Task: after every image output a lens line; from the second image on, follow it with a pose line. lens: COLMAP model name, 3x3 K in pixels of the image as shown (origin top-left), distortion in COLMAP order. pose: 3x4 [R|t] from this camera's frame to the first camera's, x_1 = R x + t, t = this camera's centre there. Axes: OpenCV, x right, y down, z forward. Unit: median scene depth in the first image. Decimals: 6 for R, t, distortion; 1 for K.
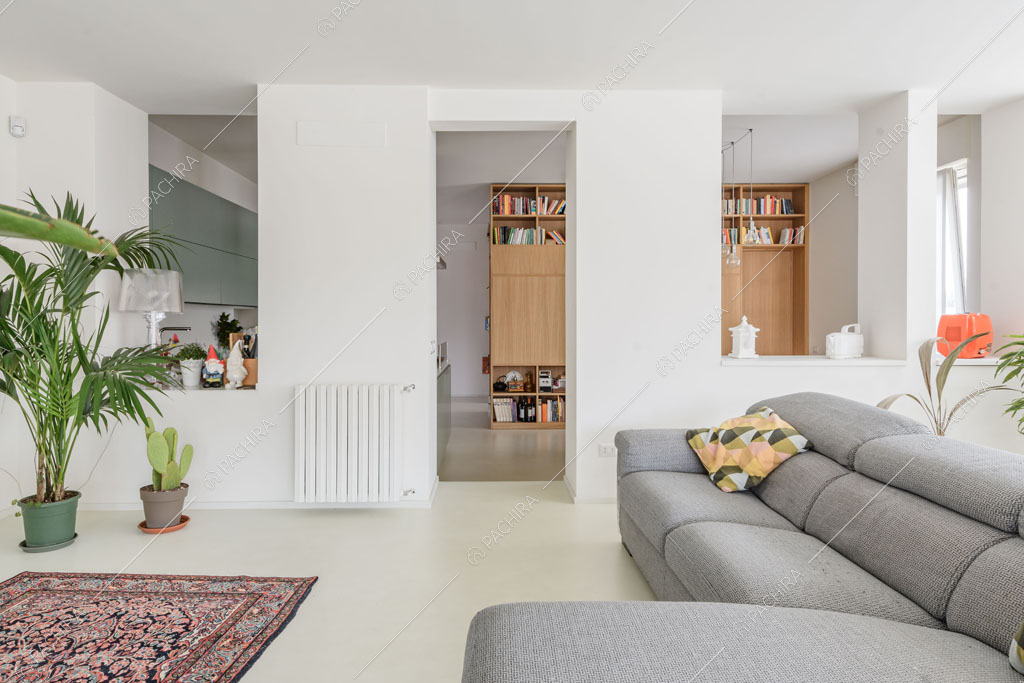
lens RADIAL K [[637.2, 0, 511.3], [0, 637.2, 325.9], [0, 0, 1]] dist [-0.000674, -0.000698]
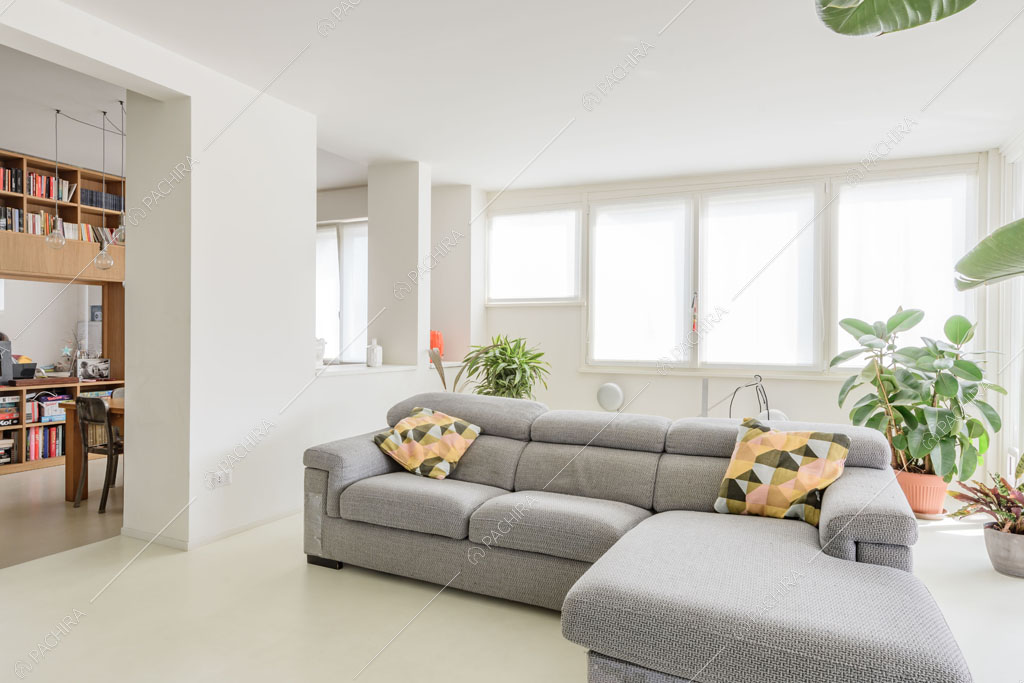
lens RADIAL K [[616.1, 0, 512.0], [0, 616.1, 341.5], [0, 0, 1]] dist [0.037834, -0.000096]
pose [[0.466270, -0.004302, 0.884632, -0.605646], [-0.002454, 0.999978, 0.006156, -0.005767], [-0.884639, -0.005041, 0.466250, 0.329228]]
